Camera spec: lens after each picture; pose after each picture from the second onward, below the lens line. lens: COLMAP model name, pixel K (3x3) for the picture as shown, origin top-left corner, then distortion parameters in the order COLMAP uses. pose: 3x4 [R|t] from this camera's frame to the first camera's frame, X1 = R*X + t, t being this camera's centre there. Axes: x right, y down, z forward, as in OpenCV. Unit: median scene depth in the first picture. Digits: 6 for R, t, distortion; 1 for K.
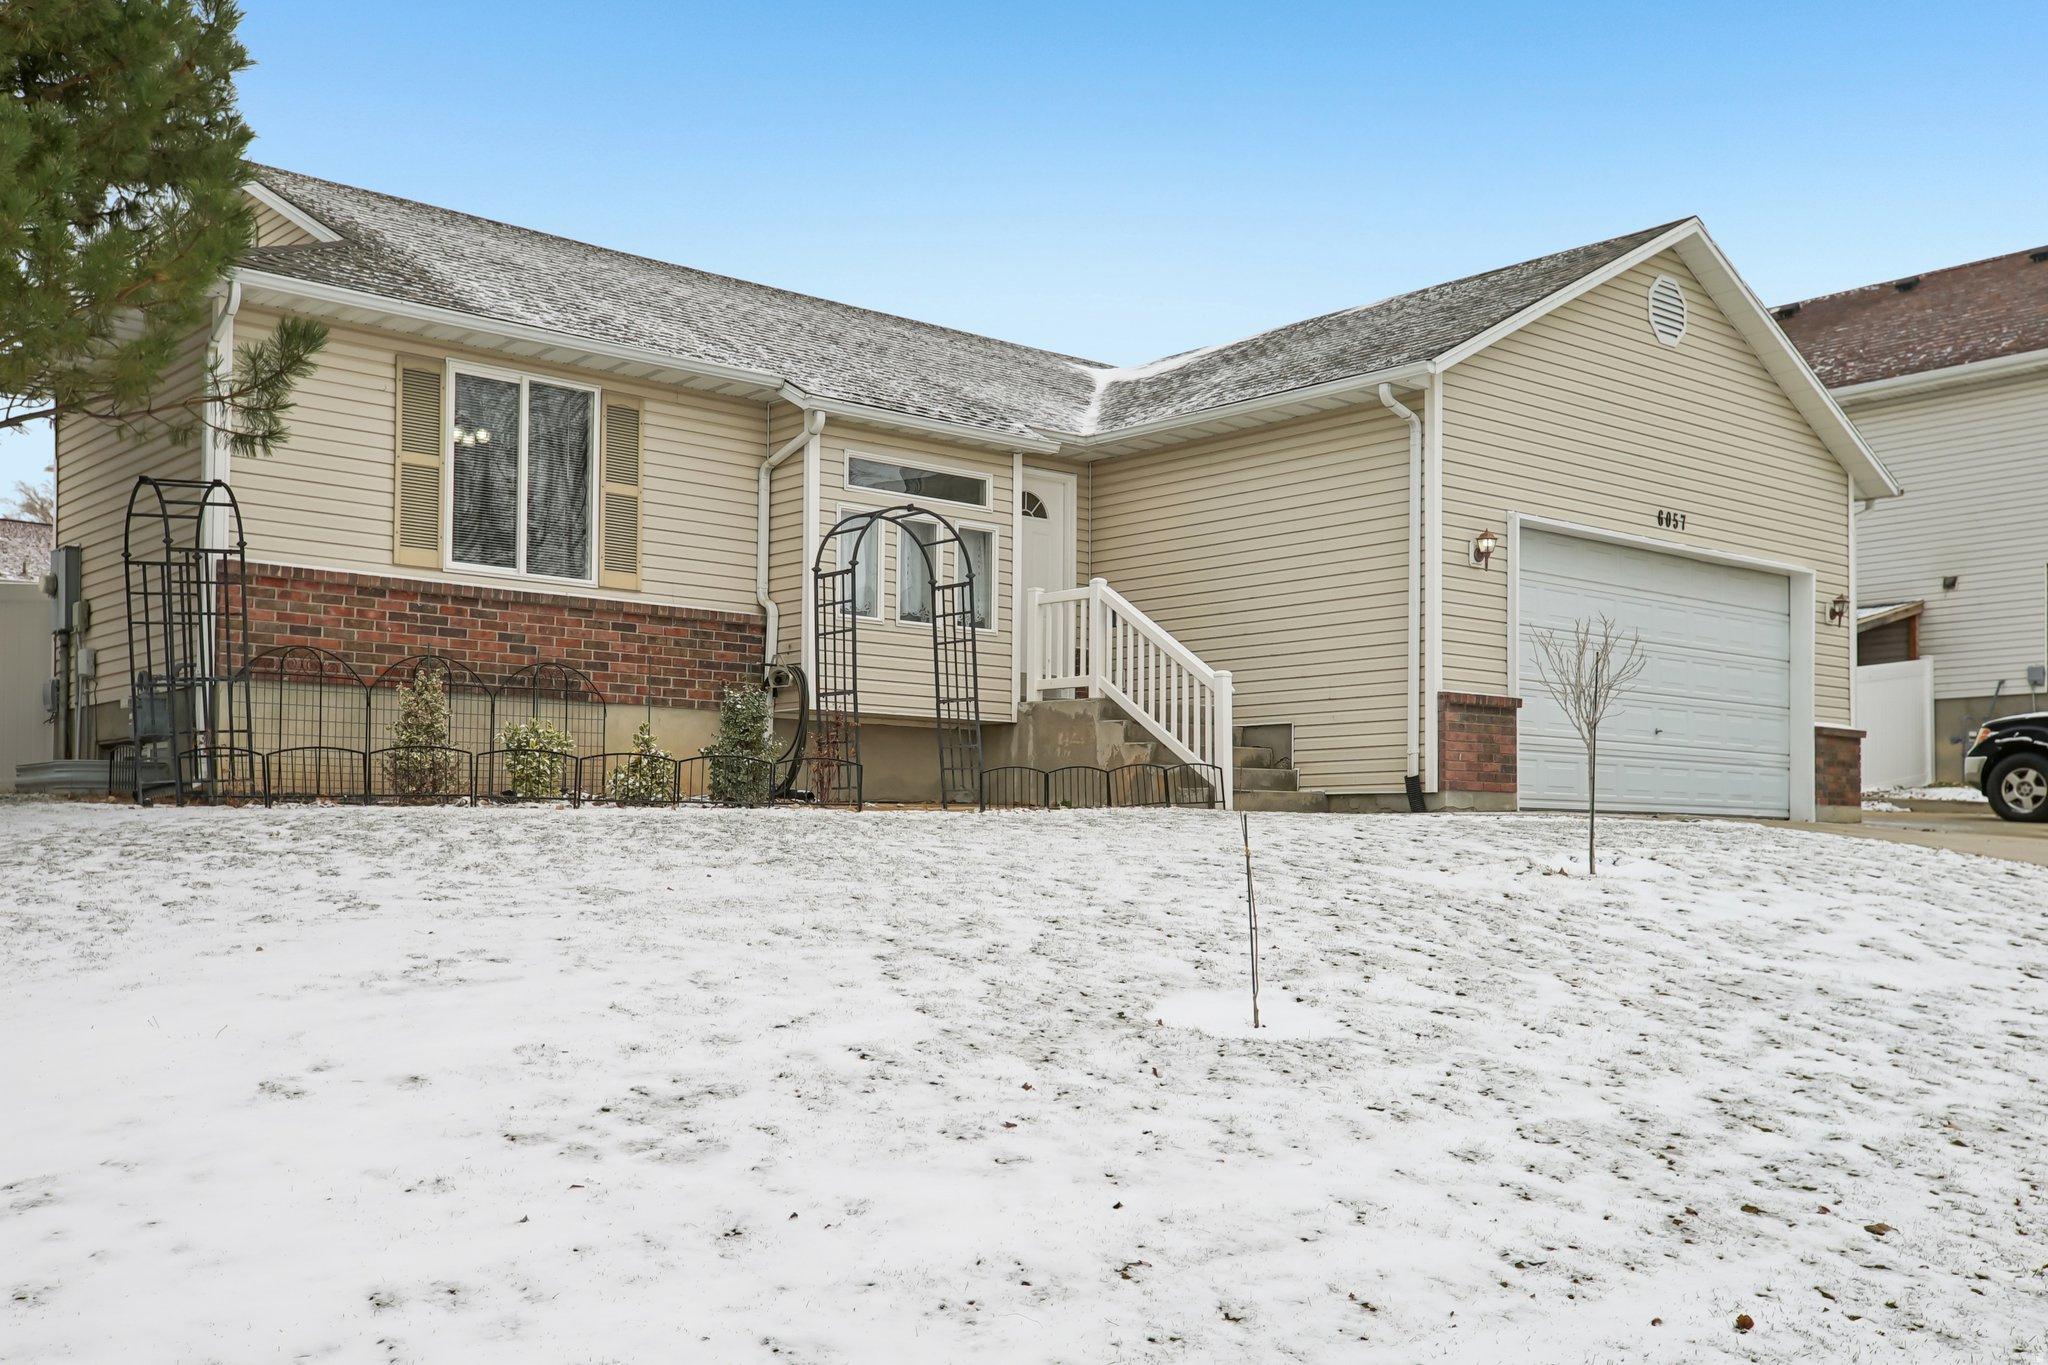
lens RADIAL K [[2053.7, 0, 1025.5], [0, 2053.7, 684.1], [0, 0, 1]] dist [0.028715, 0.000000]
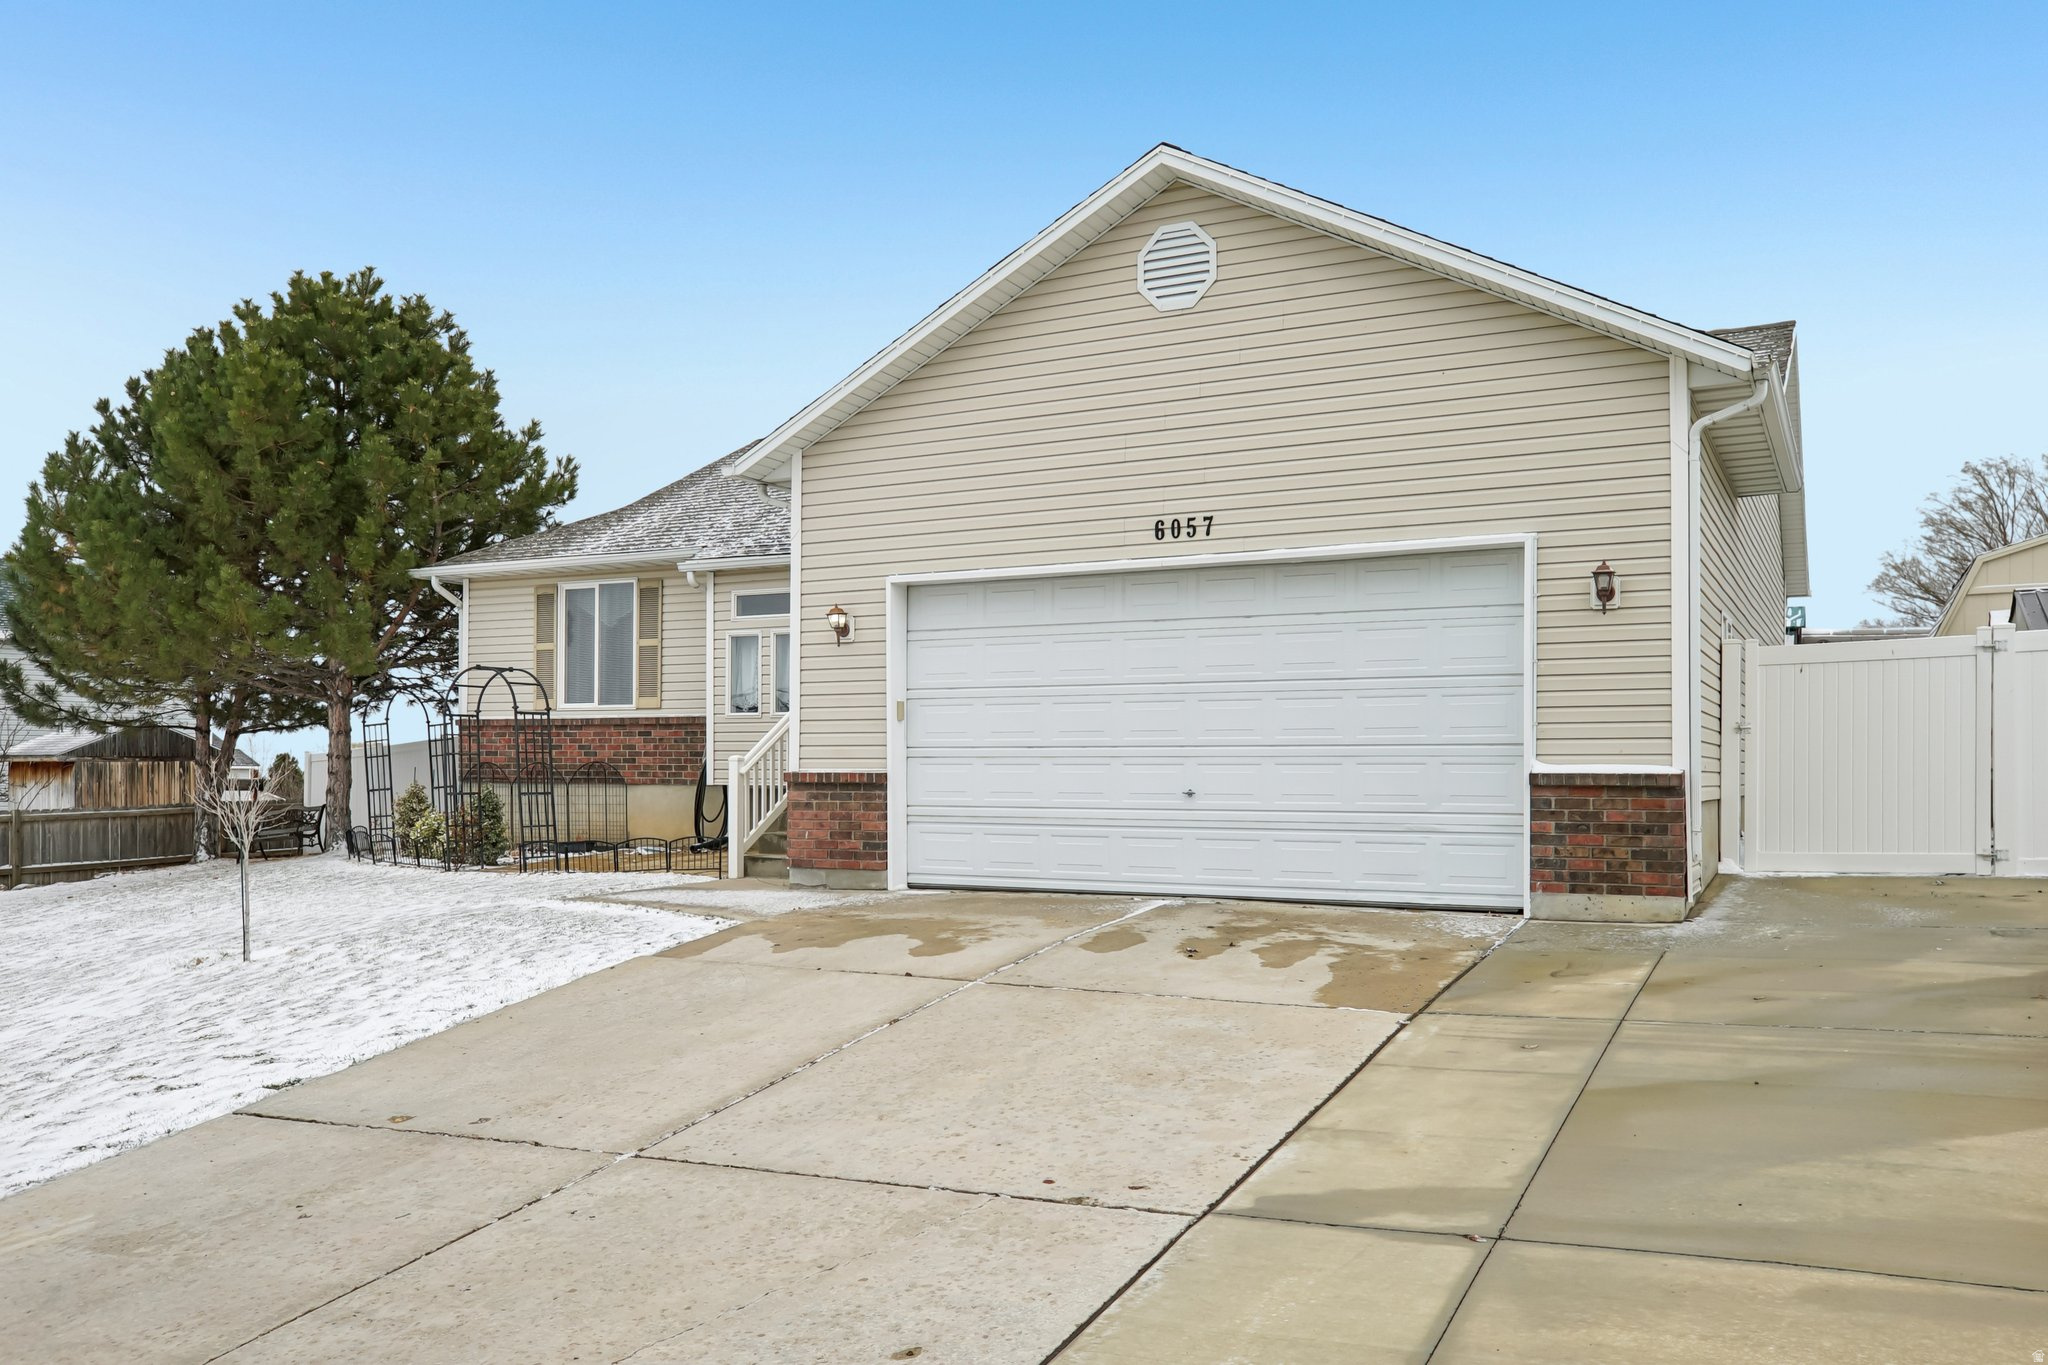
lens RADIAL K [[1600.5, 0, 1025.8], [0, 1600.5, 687.6], [0, 0, 1]] dist [-0.016808, -0.000995]
pose [[0.354261, -0.053025, -0.933642, 1.004048], [0.080315, 0.996427, -0.026116, -0.007937], [0.931691, -0.065734, 0.357254, 0.832475]]
